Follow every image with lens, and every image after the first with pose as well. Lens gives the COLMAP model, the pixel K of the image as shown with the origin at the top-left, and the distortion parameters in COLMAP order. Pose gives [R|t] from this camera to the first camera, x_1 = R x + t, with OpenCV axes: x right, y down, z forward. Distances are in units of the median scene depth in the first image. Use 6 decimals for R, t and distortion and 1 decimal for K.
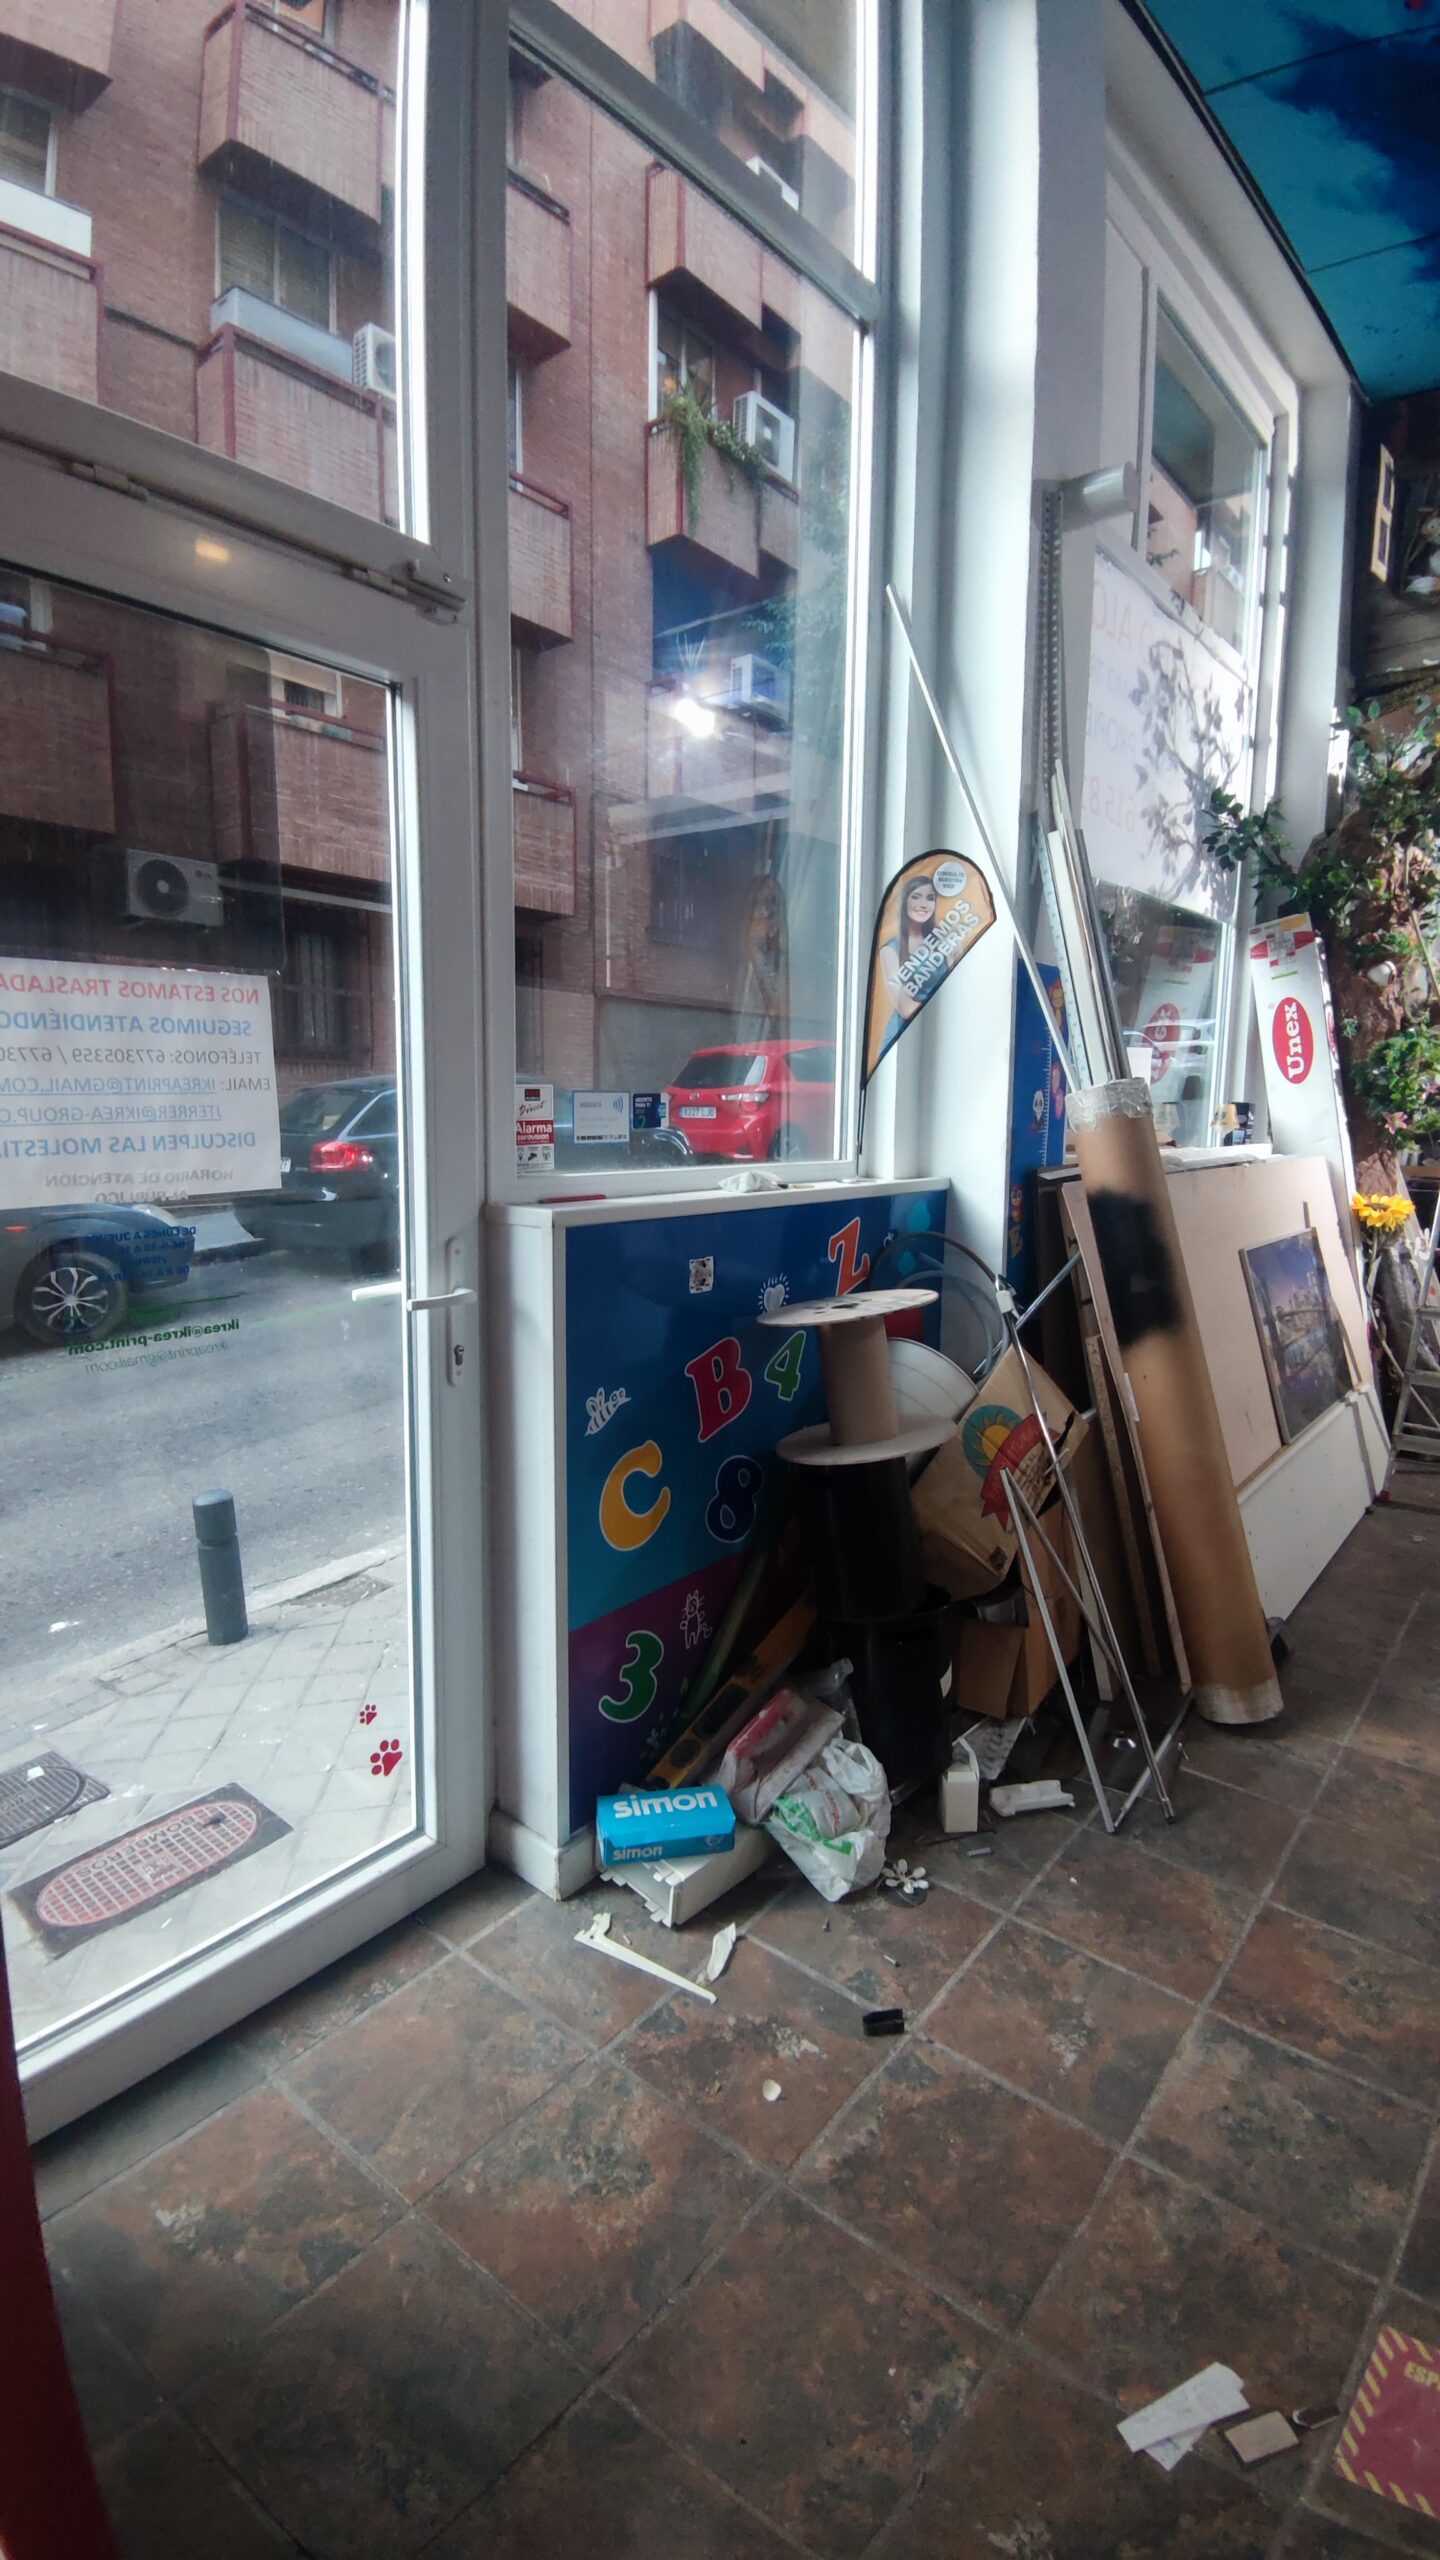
lens RADIAL K [[1163.2, 0, 718.5], [0, 1163.2, 1222.7], [0, 0, 1]] dist [0.053993, -0.051930]
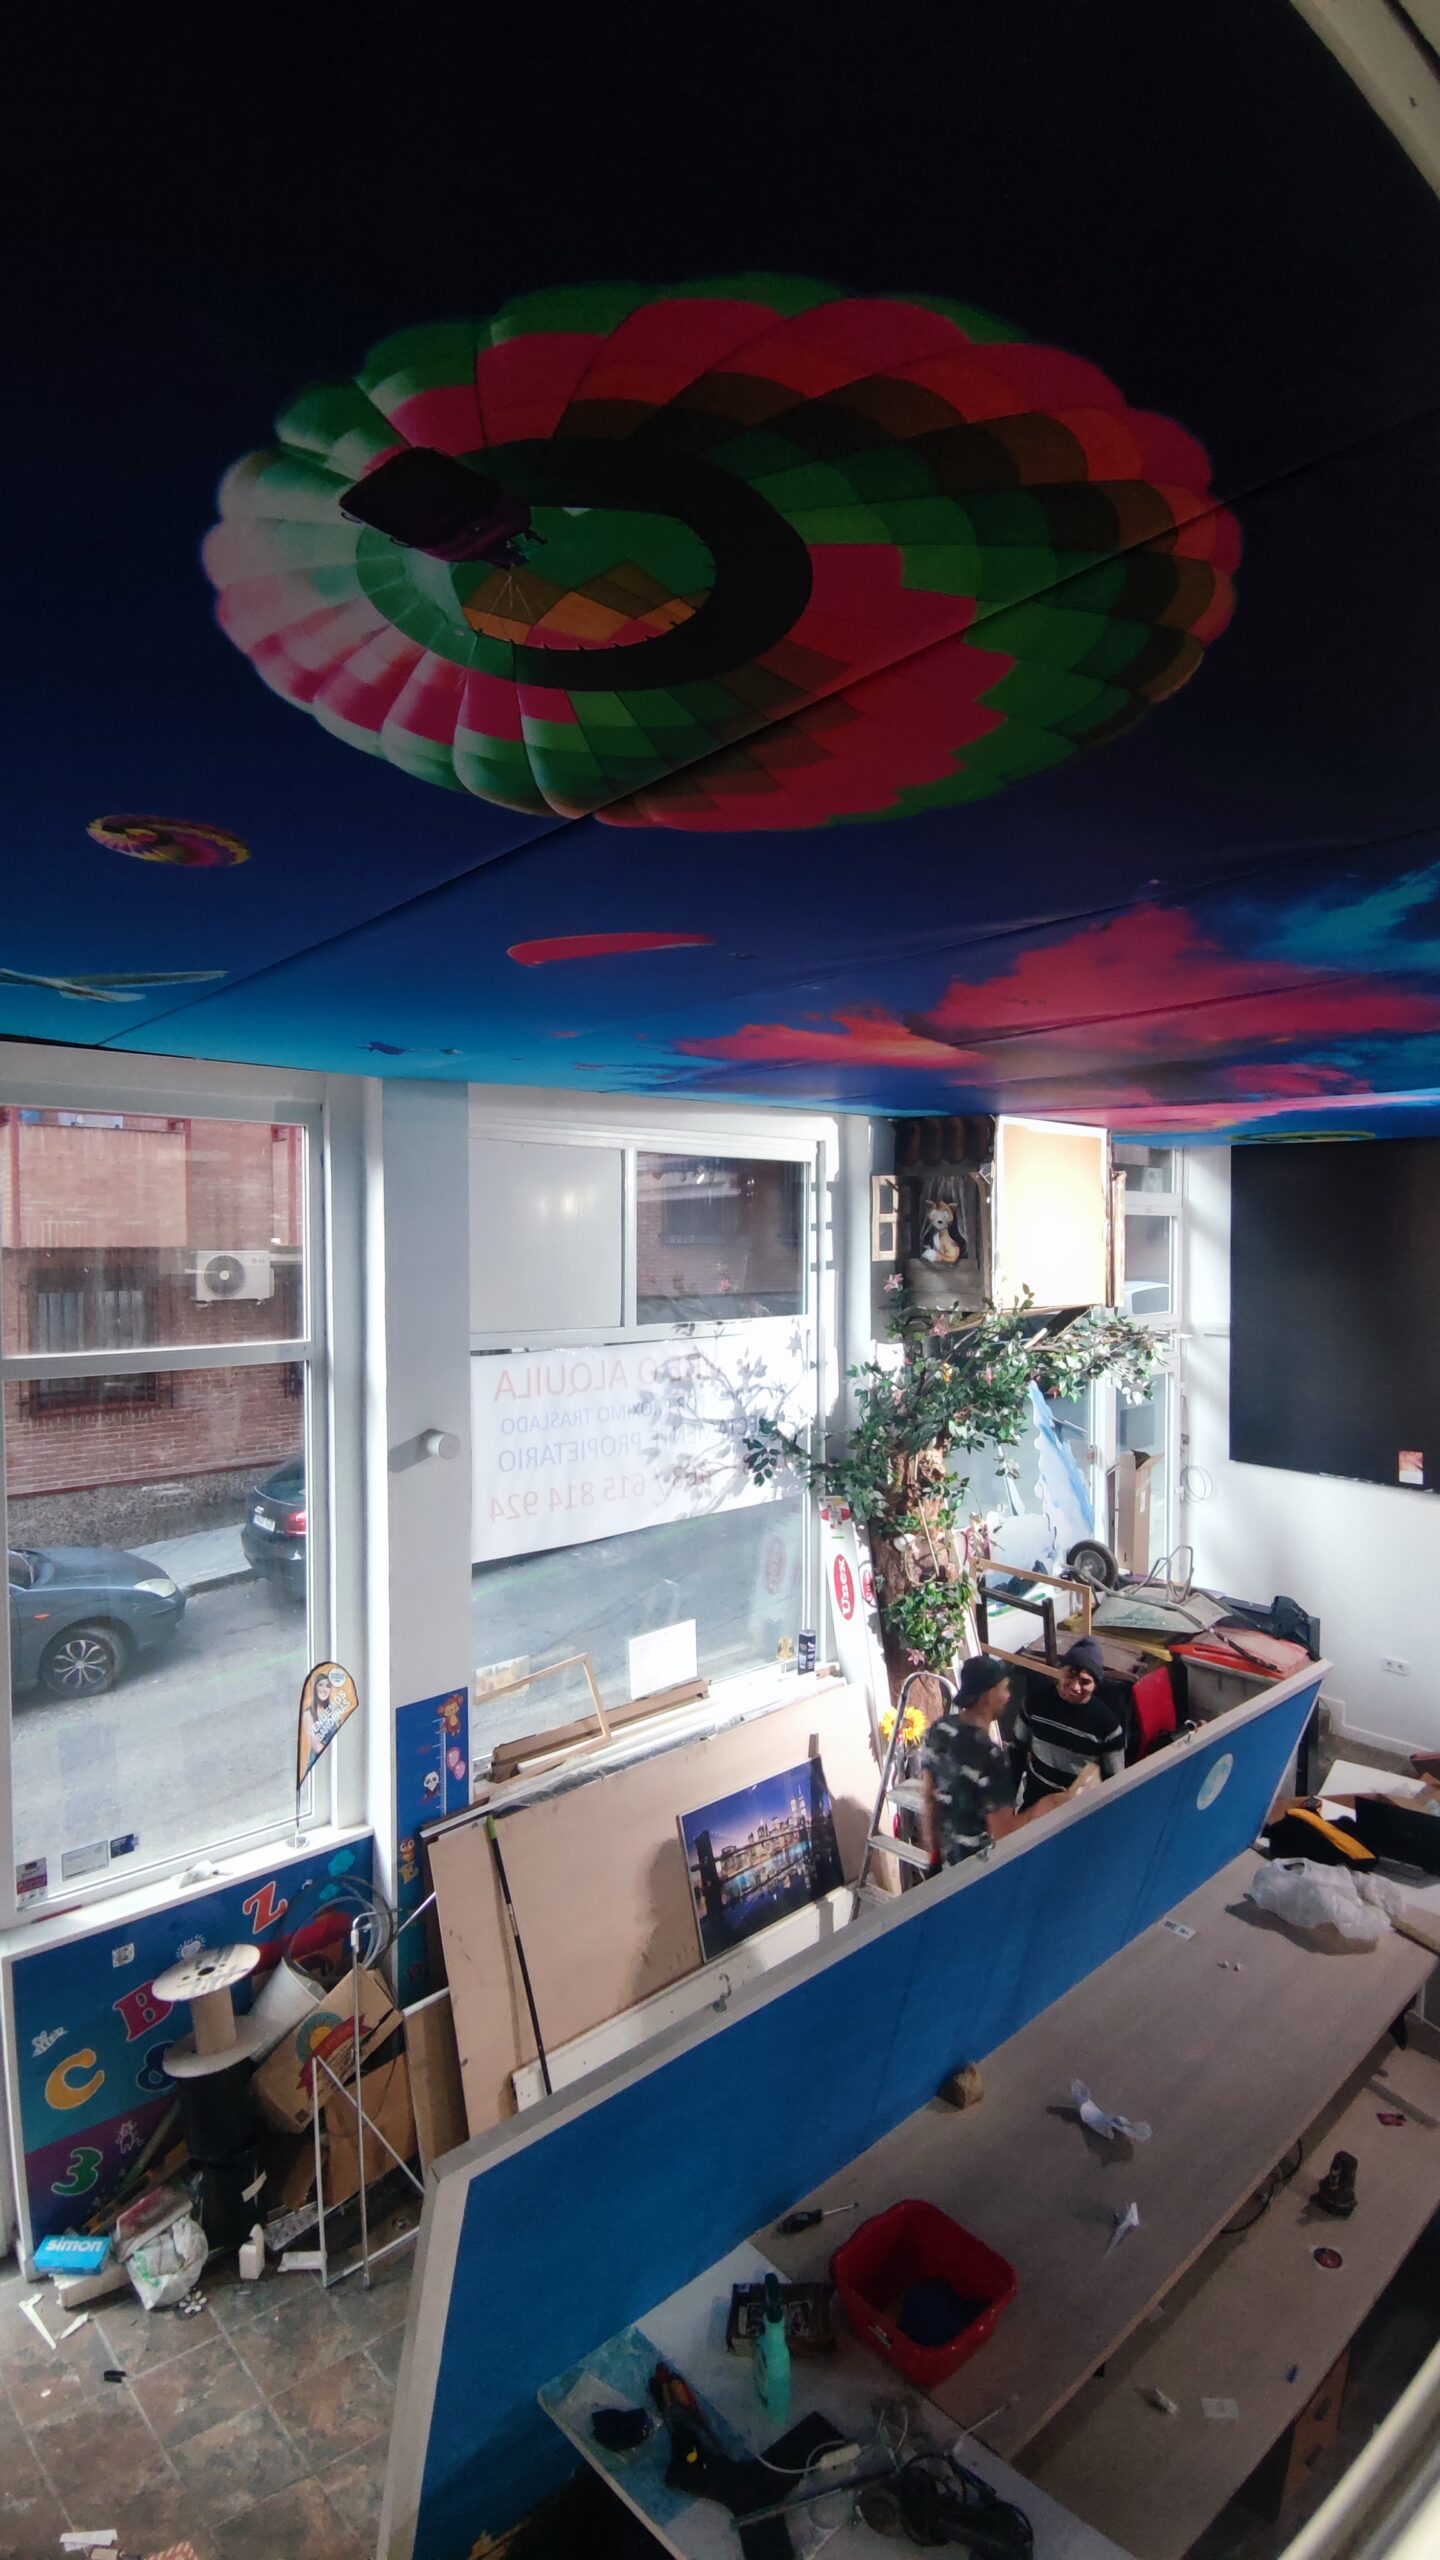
lens RADIAL K [[1163.2, 0, 718.5], [0, 1163.2, 1222.7], [0, 0, 1]] dist [0.053993, -0.051930]
pose [[0.986222, -0.008073, -0.165229, 1.156974], [-0.009626, 0.994316, -0.106032, -0.863721], [0.165146, 0.106162, 0.980539, -0.772508]]
